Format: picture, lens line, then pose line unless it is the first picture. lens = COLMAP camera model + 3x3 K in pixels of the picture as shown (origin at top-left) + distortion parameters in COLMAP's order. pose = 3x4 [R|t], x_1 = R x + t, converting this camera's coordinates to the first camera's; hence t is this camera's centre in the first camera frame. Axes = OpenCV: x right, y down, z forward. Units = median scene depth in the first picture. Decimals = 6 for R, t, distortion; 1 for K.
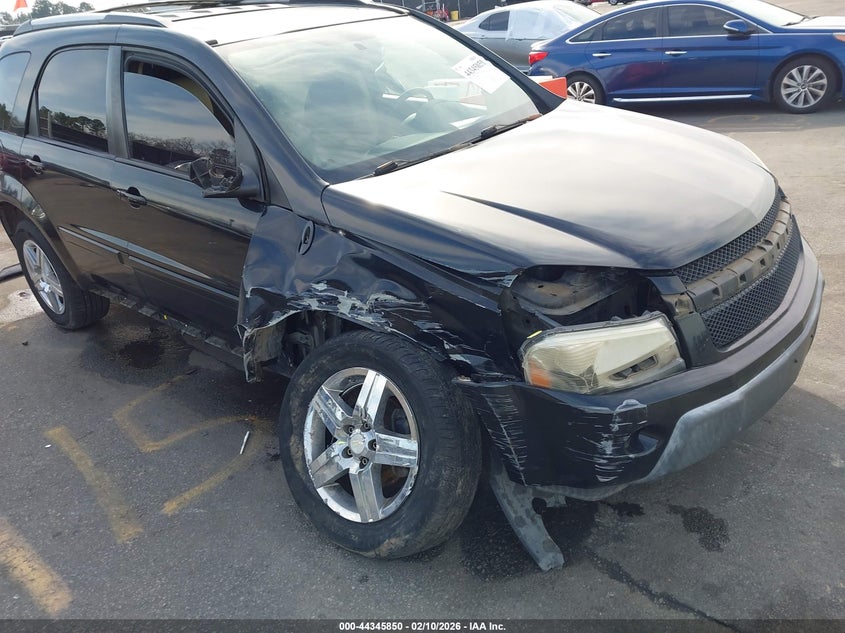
lens RADIAL K [[694.3, 0, 405.9], [0, 694.3, 317.4], [0, 0, 1]] dist [0.036867, -0.051073]
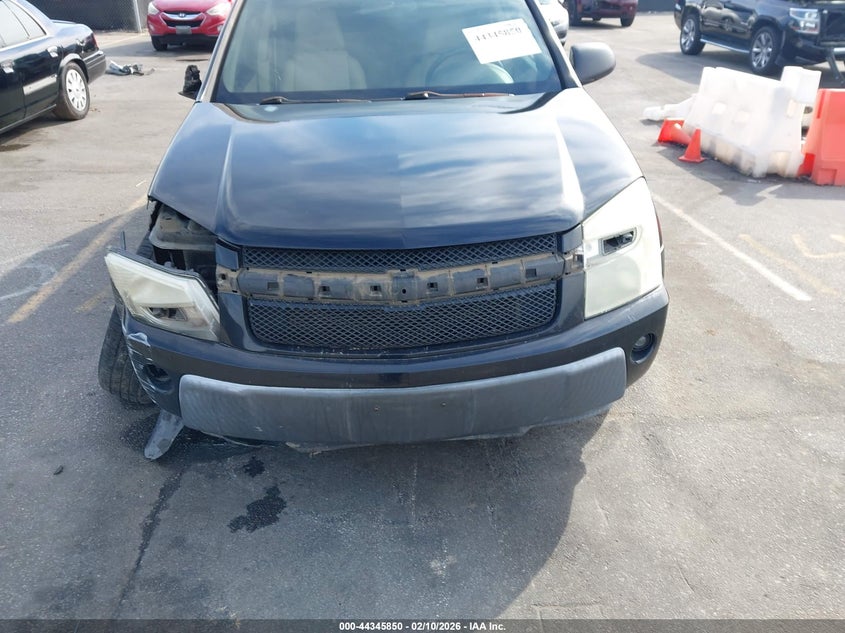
lens RADIAL K [[694.3, 0, 405.9], [0, 694.3, 317.4], [0, 0, 1]] dist [0.036867, -0.051073]
pose [[0.678322, 0.401355, -0.615462, 1.081664], [-0.346211, 0.913405, 0.214078, -0.244317], [0.648087, 0.067866, 0.758536, 0.363240]]
